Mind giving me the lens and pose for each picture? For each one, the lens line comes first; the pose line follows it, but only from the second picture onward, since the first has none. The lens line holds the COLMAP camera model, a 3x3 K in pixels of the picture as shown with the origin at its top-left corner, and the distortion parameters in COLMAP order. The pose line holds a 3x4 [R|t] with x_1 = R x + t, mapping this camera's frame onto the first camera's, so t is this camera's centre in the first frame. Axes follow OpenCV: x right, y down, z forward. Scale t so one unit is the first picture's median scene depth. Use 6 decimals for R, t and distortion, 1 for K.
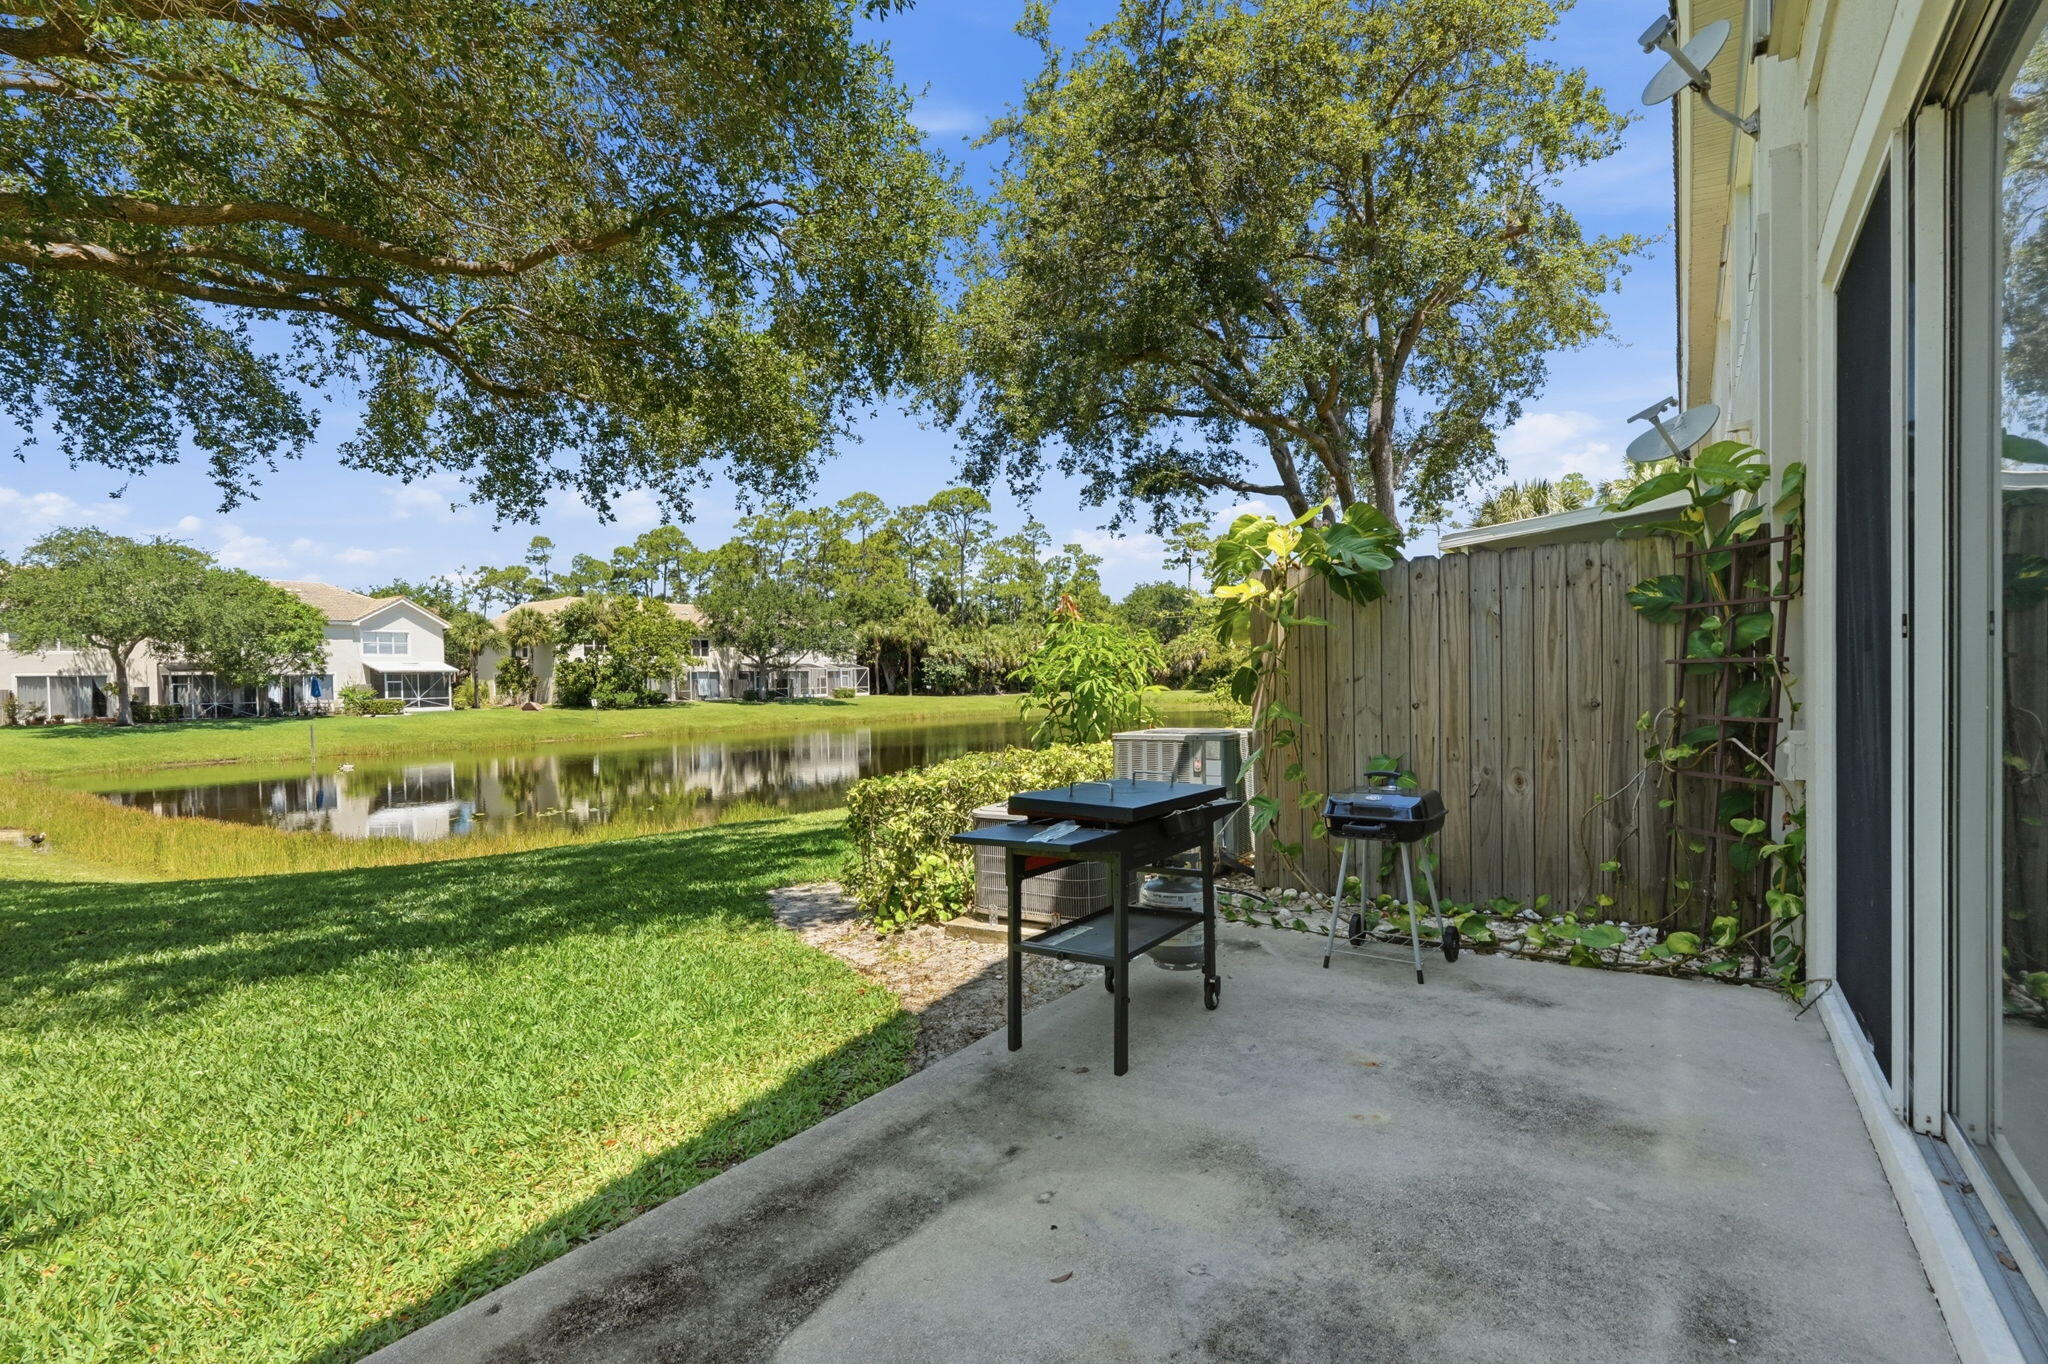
lens RADIAL K [[951.1, 0, 1023.7], [0, 951.1, 690.9], [0, 0, 1]] dist [-0.016479, 0.008908]
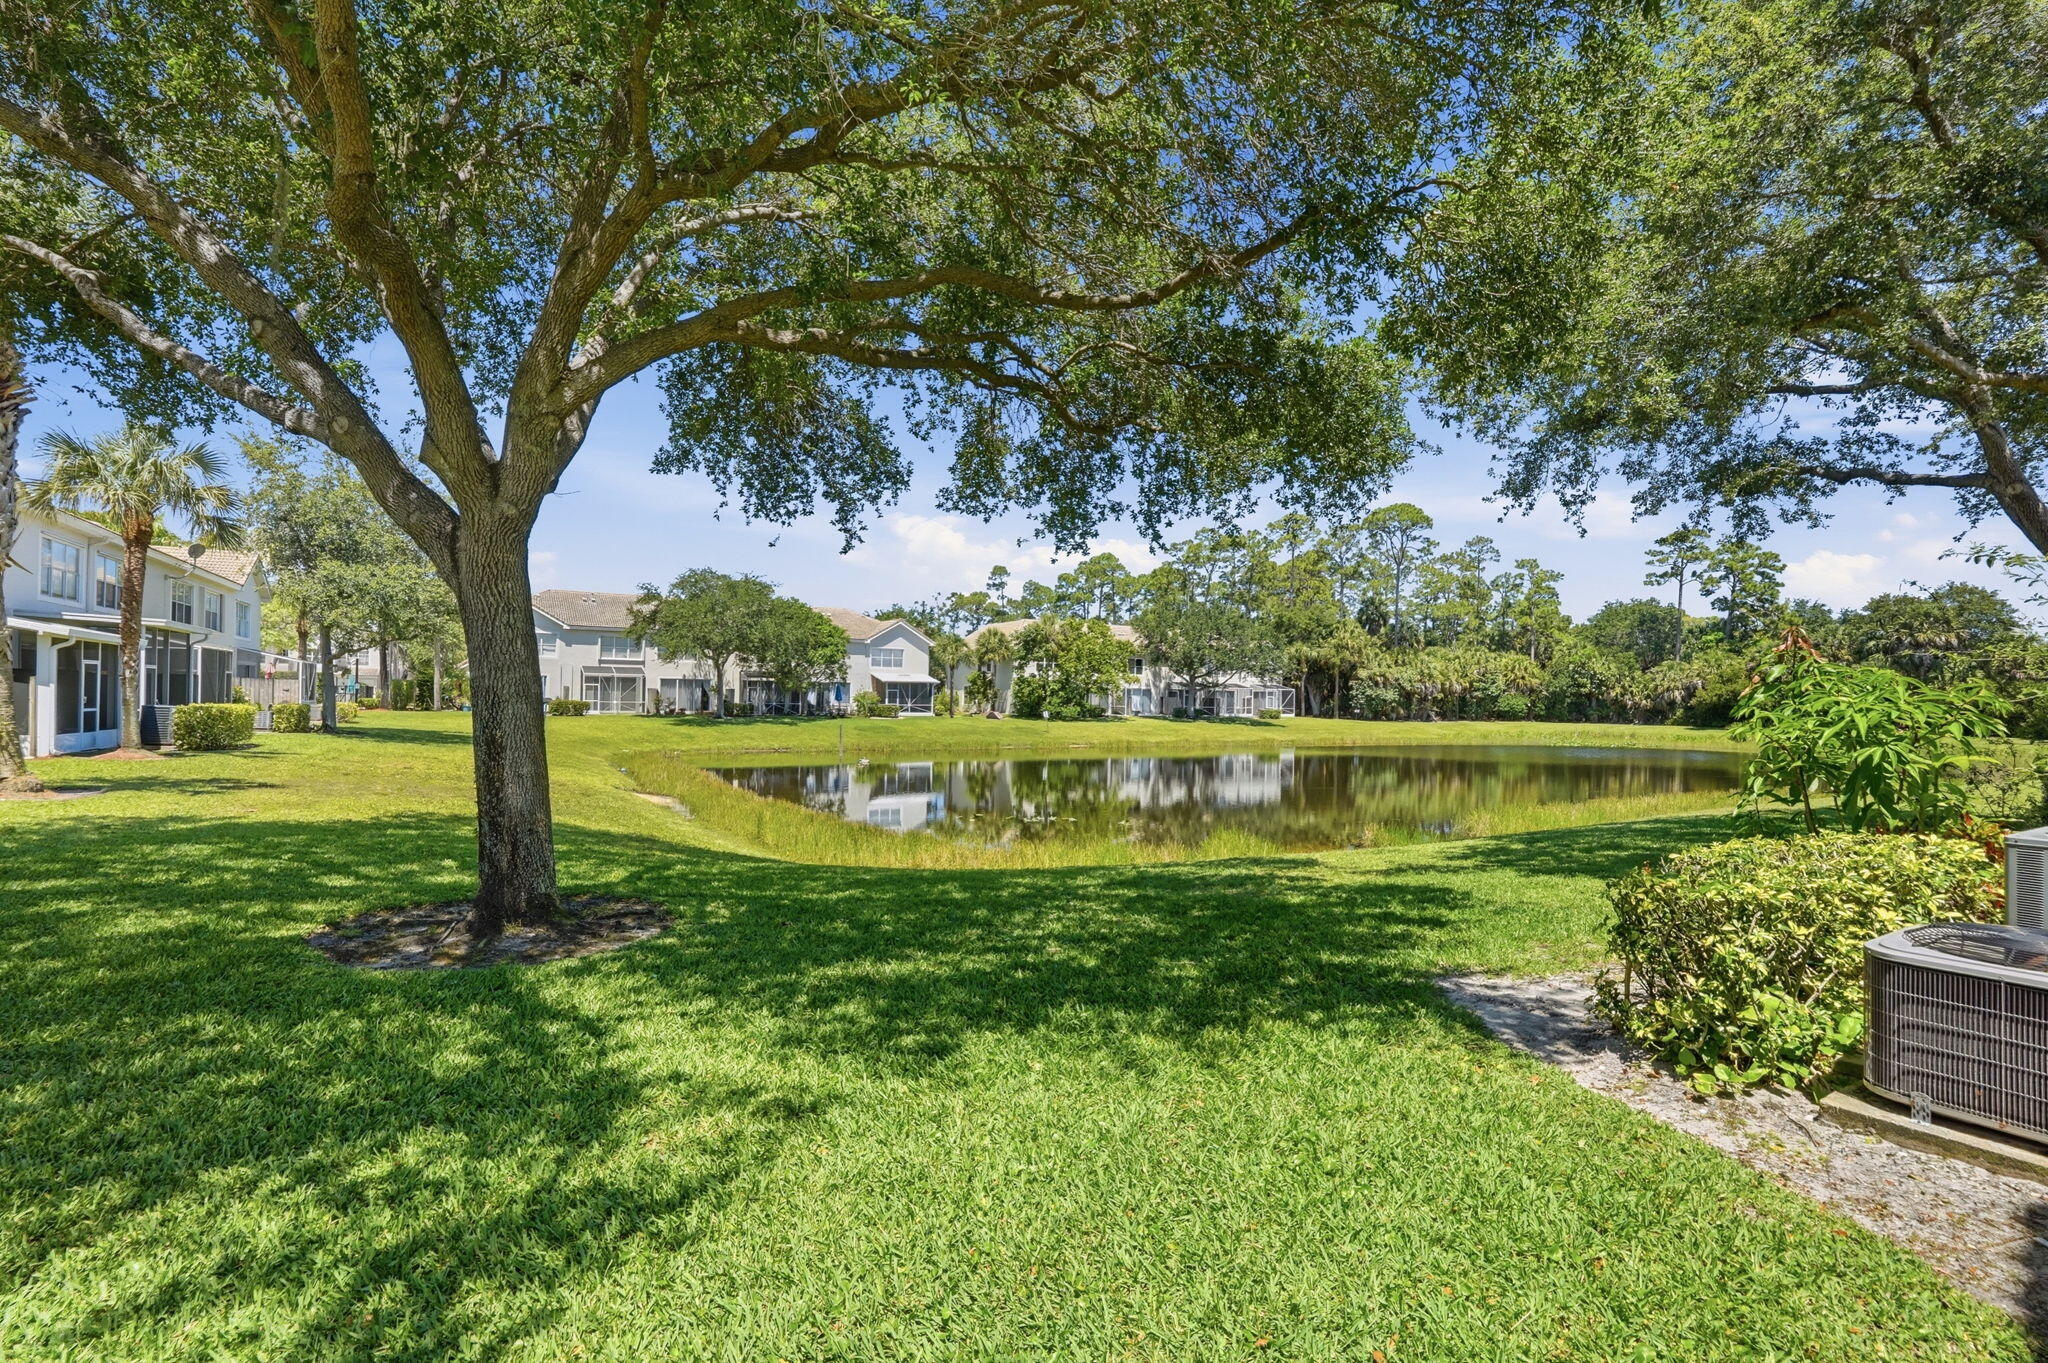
lens RADIAL K [[923.8, 0, 1020.0], [0, 923.8, 685.4], [0, 0, 1]] dist [-0.009708, 0.000543]
pose [[0.906036, 0.027318, -0.422318, -0.027716], [-0.037899, 0.999142, -0.016679, -0.002544], [0.421500, 0.031118, 0.906294, 0.009580]]
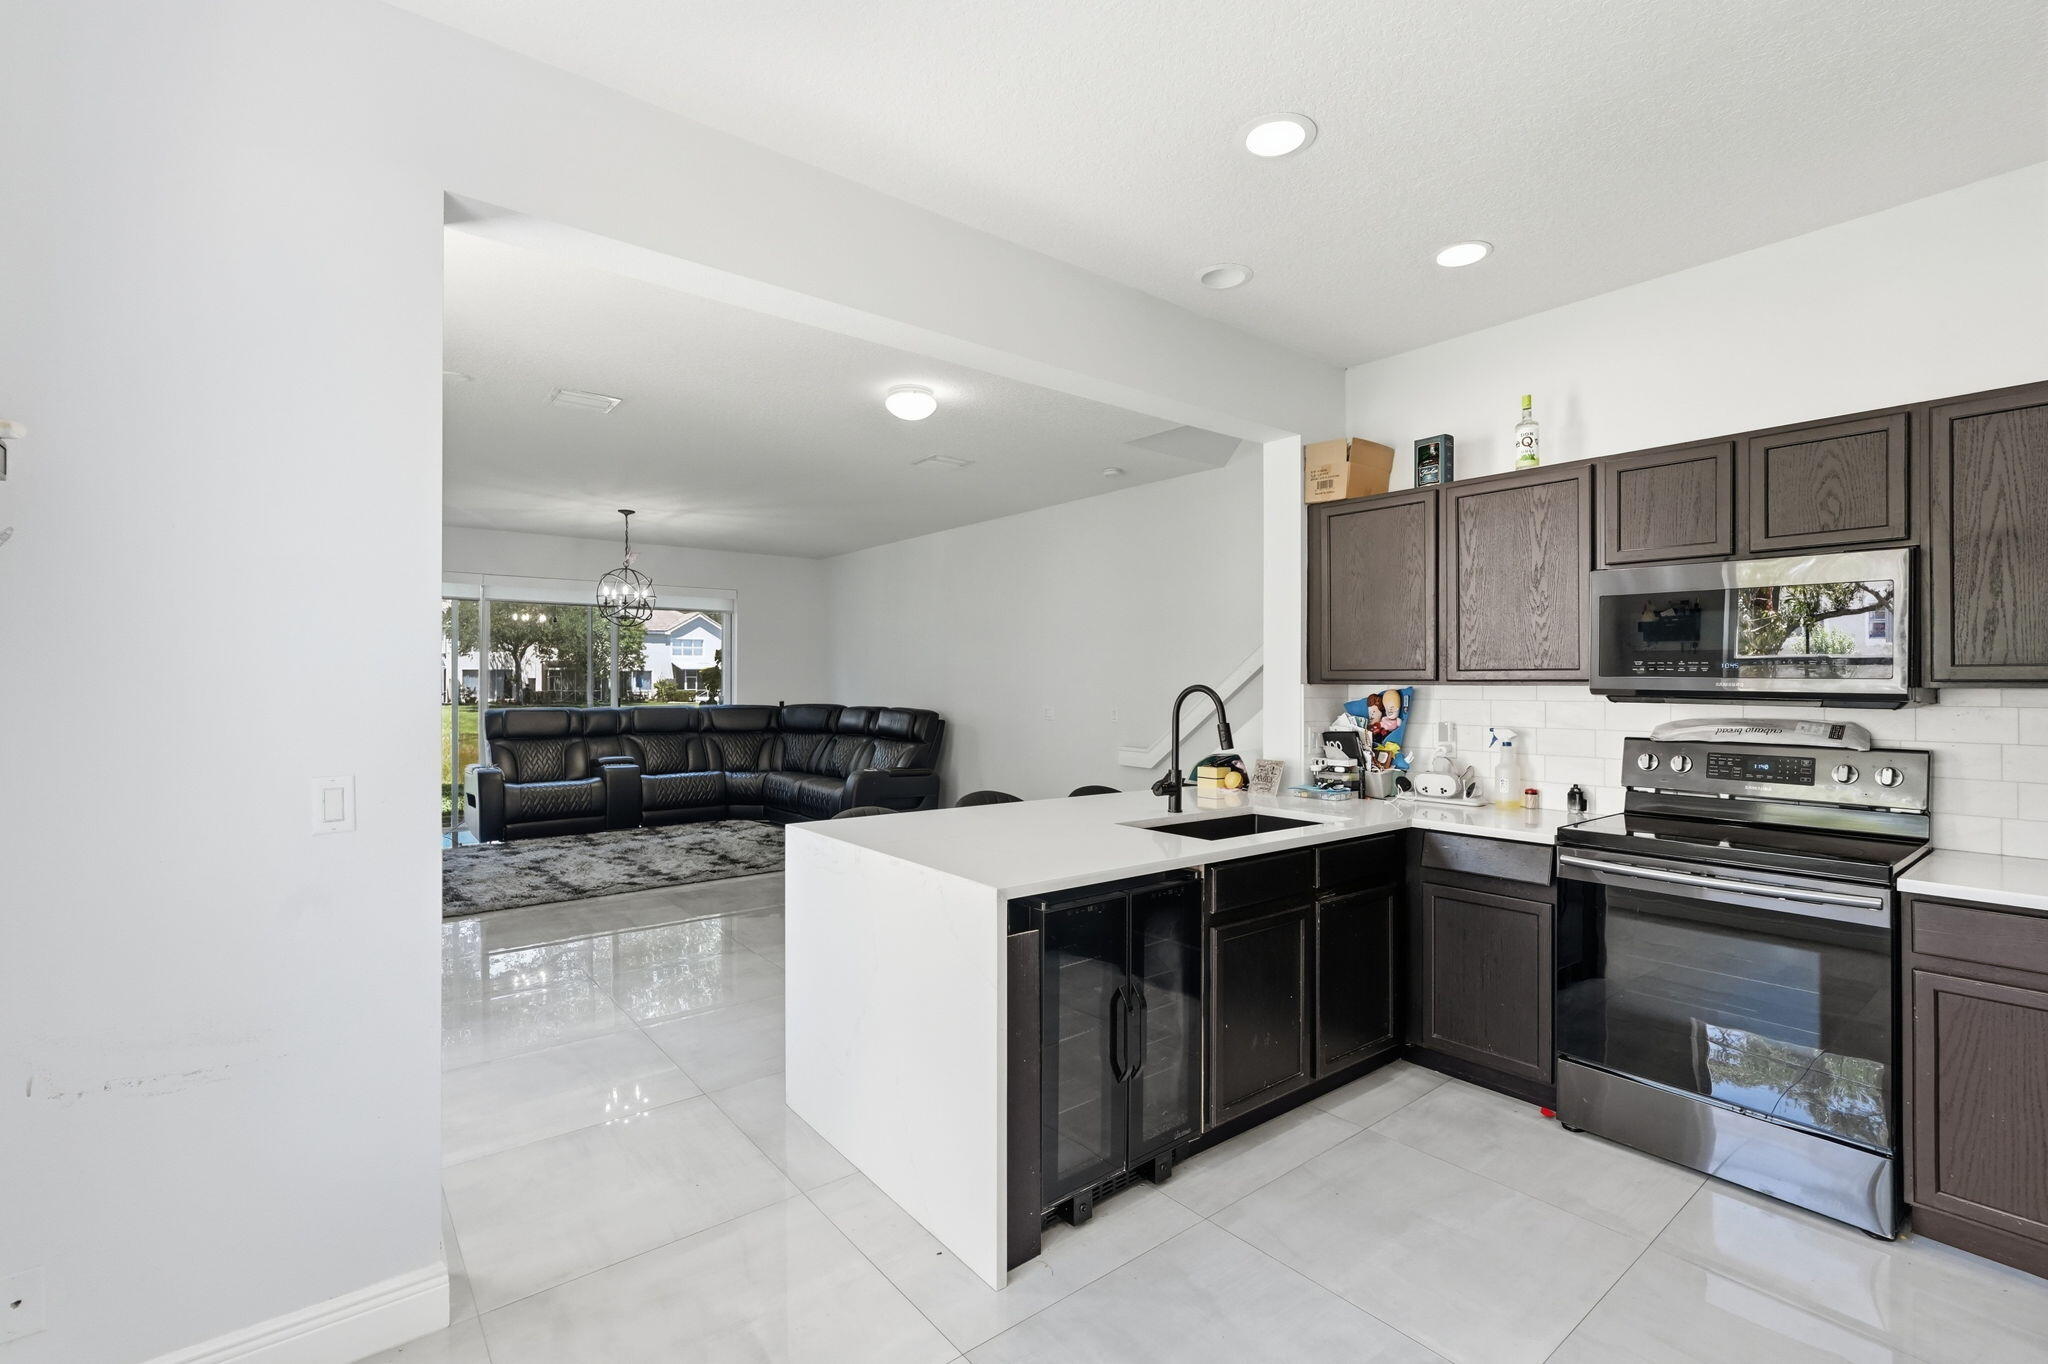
lens RADIAL K [[906.5, 0, 1024.0], [0, 906.5, 678.4], [0, 0, 1]] dist [-0.022588, 0.012184]
pose [[0.960159, 0.017648, -0.278895, 0.139450], [-0.020877, 0.999745, -0.008613, -0.006588], [0.278672, 0.014093, 0.960283, -0.087977]]
